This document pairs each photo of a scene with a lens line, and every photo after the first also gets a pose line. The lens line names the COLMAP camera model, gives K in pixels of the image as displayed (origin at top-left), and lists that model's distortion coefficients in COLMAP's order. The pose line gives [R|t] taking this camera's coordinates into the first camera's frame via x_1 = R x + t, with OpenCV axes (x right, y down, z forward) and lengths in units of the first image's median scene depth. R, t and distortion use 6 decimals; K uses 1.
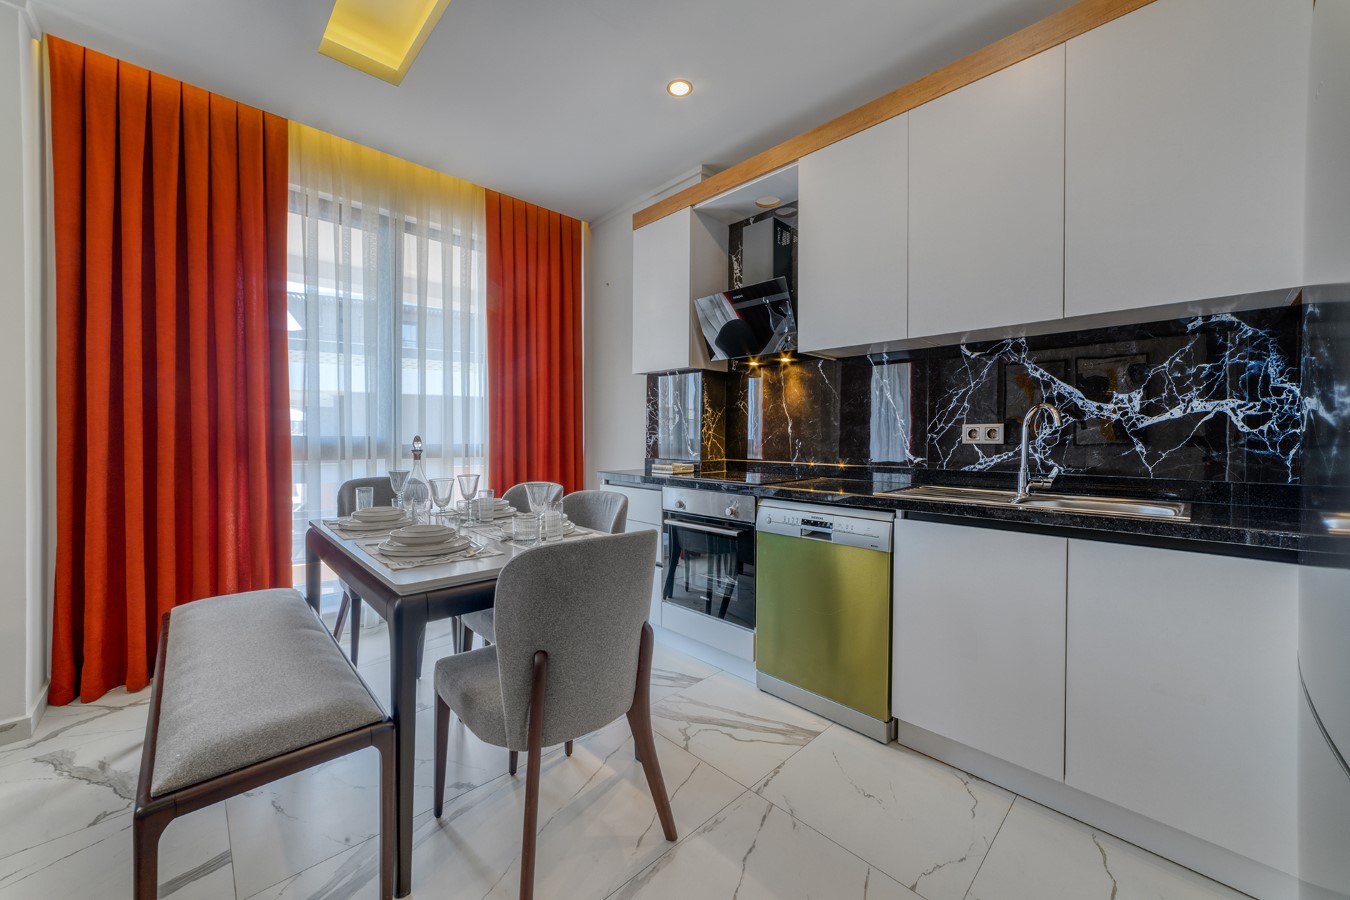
lens RADIAL K [[542.4, 0, 673.3], [0, 542.4, 438.4], [0, 0, 1]] dist [-0.019194, 0.008910]
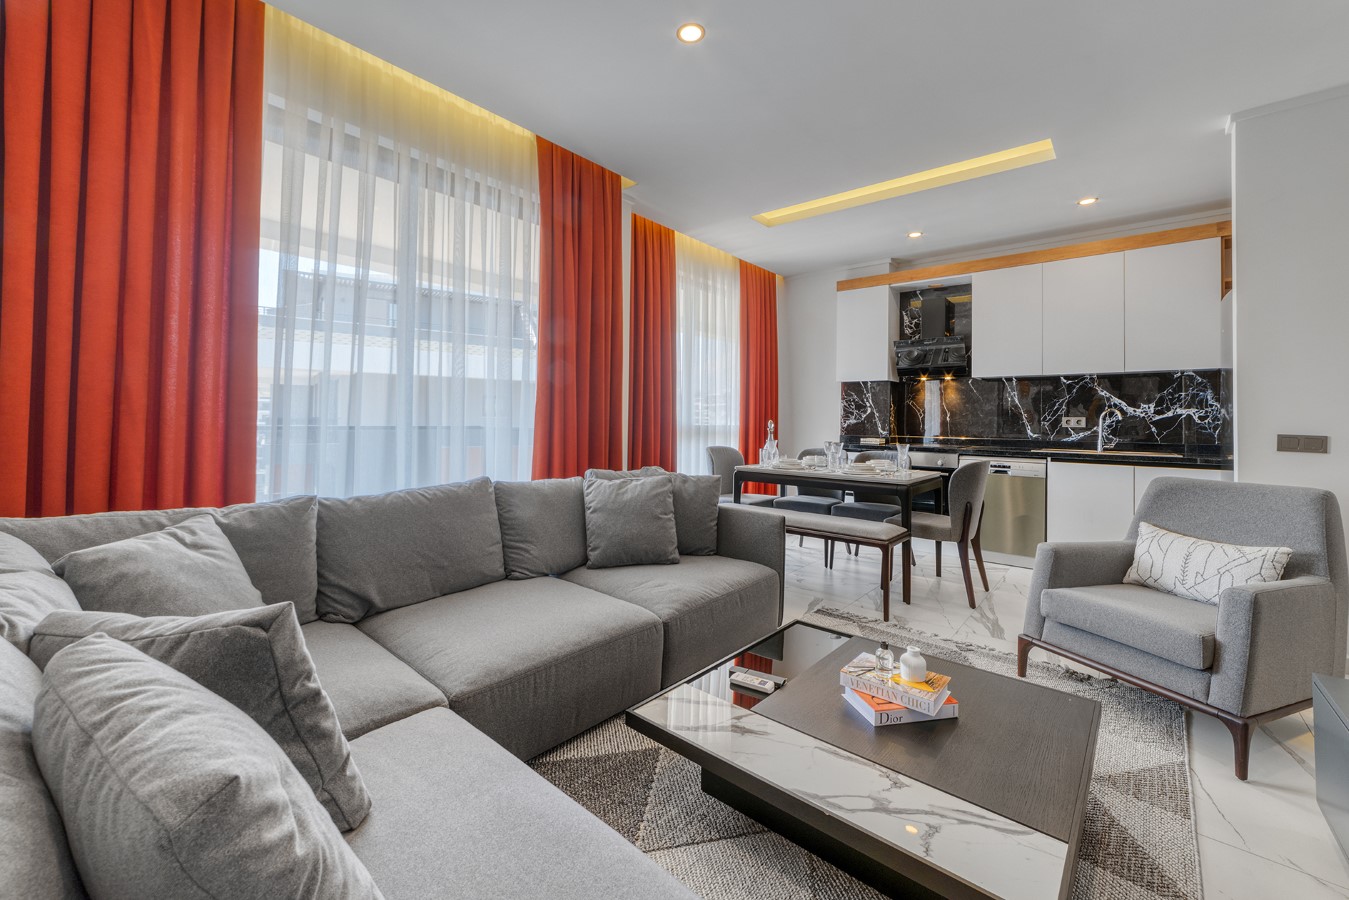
lens RADIAL K [[566.2, 0, 672.6], [0, 566.2, 405.3], [0, 0, 1]] dist [-0.000077, 0.000246]
pose [[0.994682, 0.014254, 0.102007, -1.110429], [-0.011156, 0.999461, -0.030874, 0.010247], [-0.102392, 0.029572, 0.994304, -0.922874]]
